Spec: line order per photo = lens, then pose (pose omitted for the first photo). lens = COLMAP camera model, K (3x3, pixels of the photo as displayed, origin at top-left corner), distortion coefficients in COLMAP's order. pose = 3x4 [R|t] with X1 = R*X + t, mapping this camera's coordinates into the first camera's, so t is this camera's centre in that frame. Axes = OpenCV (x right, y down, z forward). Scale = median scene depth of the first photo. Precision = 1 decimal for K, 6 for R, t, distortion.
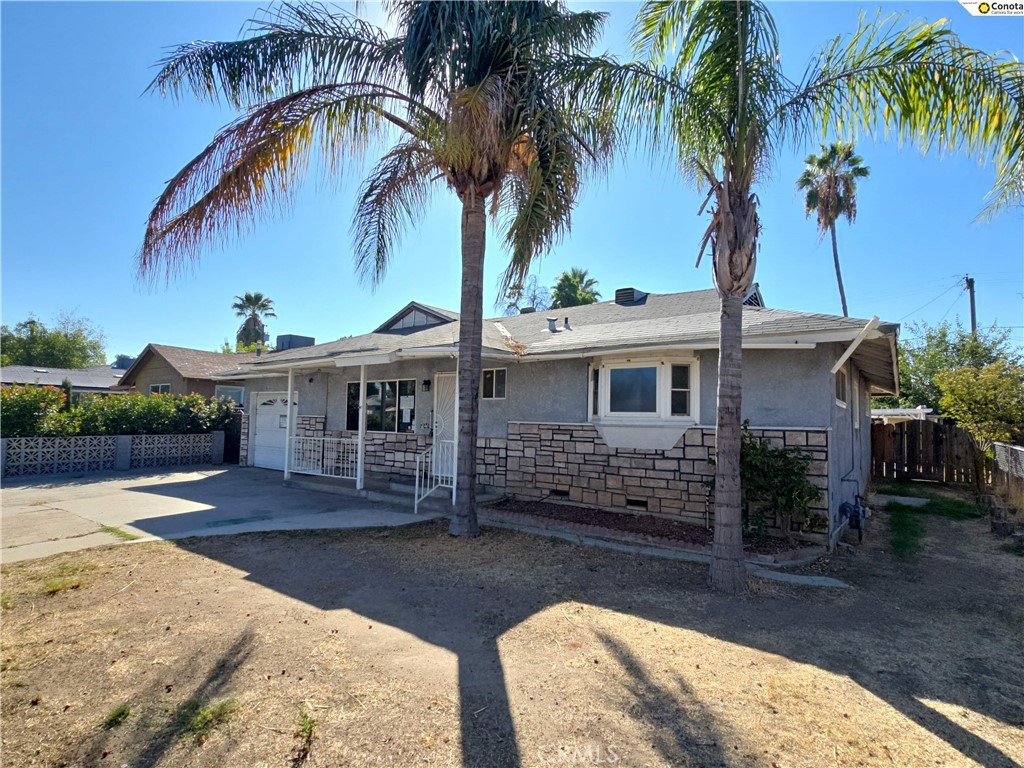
lens RADIAL K [[528.5, 0, 511.4], [0, 528.5, 383.8], [0, 0, 1]] dist [-0.023148, -0.000212]
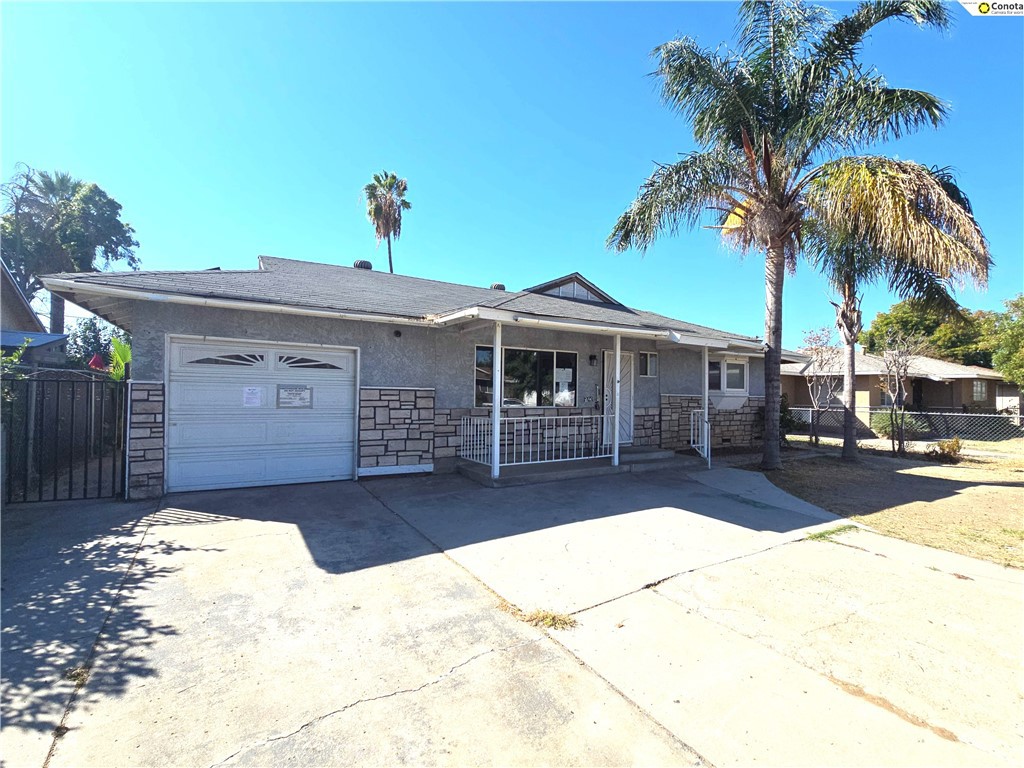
lens RADIAL K [[471.5, 0, 513.4], [0, 471.5, 388.4], [0, 0, 1]] dist [-0.004923, -0.000970]
pose [[0.364066, 0.001720, 0.931372, -1.318315], [-0.068773, 0.997318, 0.025041, 0.056393], [-0.928831, -0.073170, 0.363208, 0.982742]]
